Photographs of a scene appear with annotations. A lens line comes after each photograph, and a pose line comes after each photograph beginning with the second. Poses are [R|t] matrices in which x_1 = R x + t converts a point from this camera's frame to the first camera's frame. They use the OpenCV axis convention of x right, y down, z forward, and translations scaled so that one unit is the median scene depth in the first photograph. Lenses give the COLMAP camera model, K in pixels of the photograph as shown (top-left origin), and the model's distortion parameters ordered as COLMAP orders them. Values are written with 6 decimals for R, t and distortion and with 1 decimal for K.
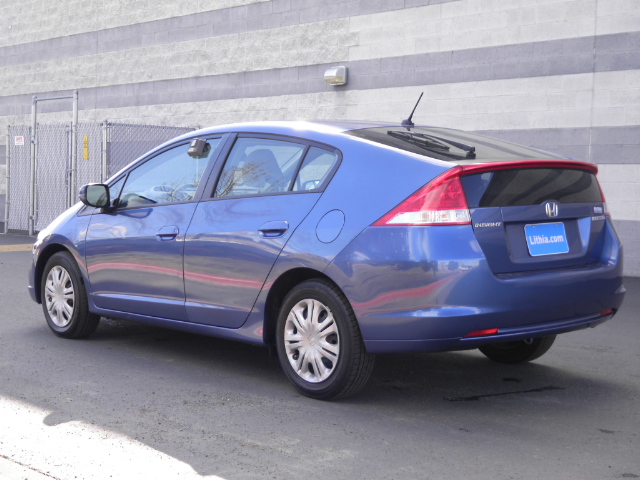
lens RADIAL K [[1045.6, 0, 320.0], [0, 1045.6, 240.0], [0, 0, 1]] dist [0.036921, -0.098618]
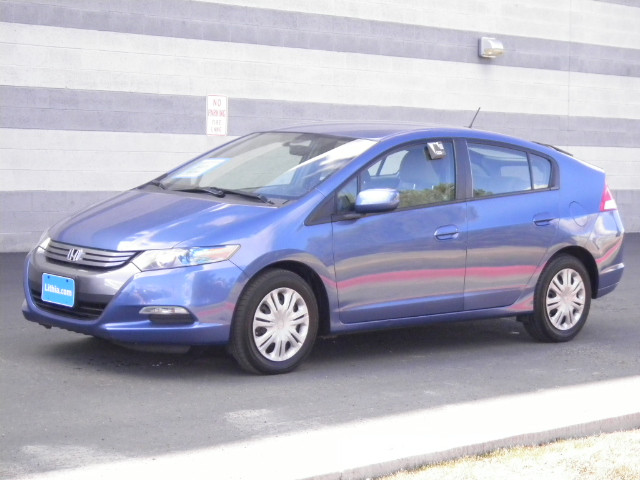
lens RADIAL K [[1536.6, 0, 320.0], [0, 1536.6, 240.0], [0, 0, 1]] dist [0.003149, -0.230697]
pose [[-0.023703, -0.082938, 0.996273, -1.483642], [0.022779, 0.996249, 0.083478, -0.116011], [-0.999460, 0.024672, -0.021725, 1.014107]]
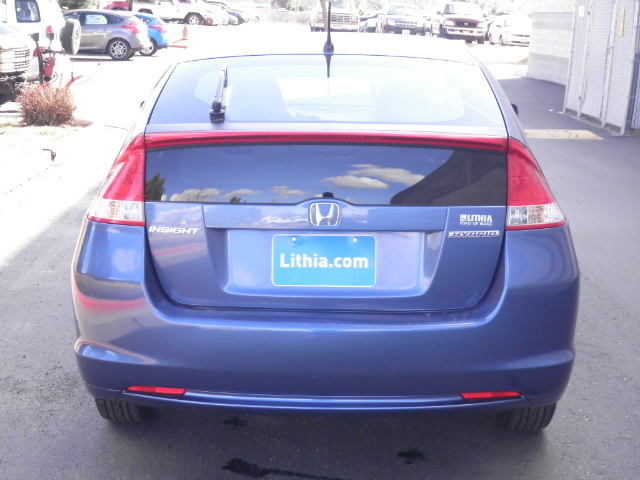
lens RADIAL K [[1045.6, 0, 320.0], [0, 1045.6, 240.0], [0, 0, 1]] dist [0.036921, -0.098618]
pose [[0.720892, 0.154517, -0.675603, 0.206406], [-0.058411, 0.984907, 0.162931, -0.036835], [0.690582, -0.077993, 0.719037, 0.189726]]
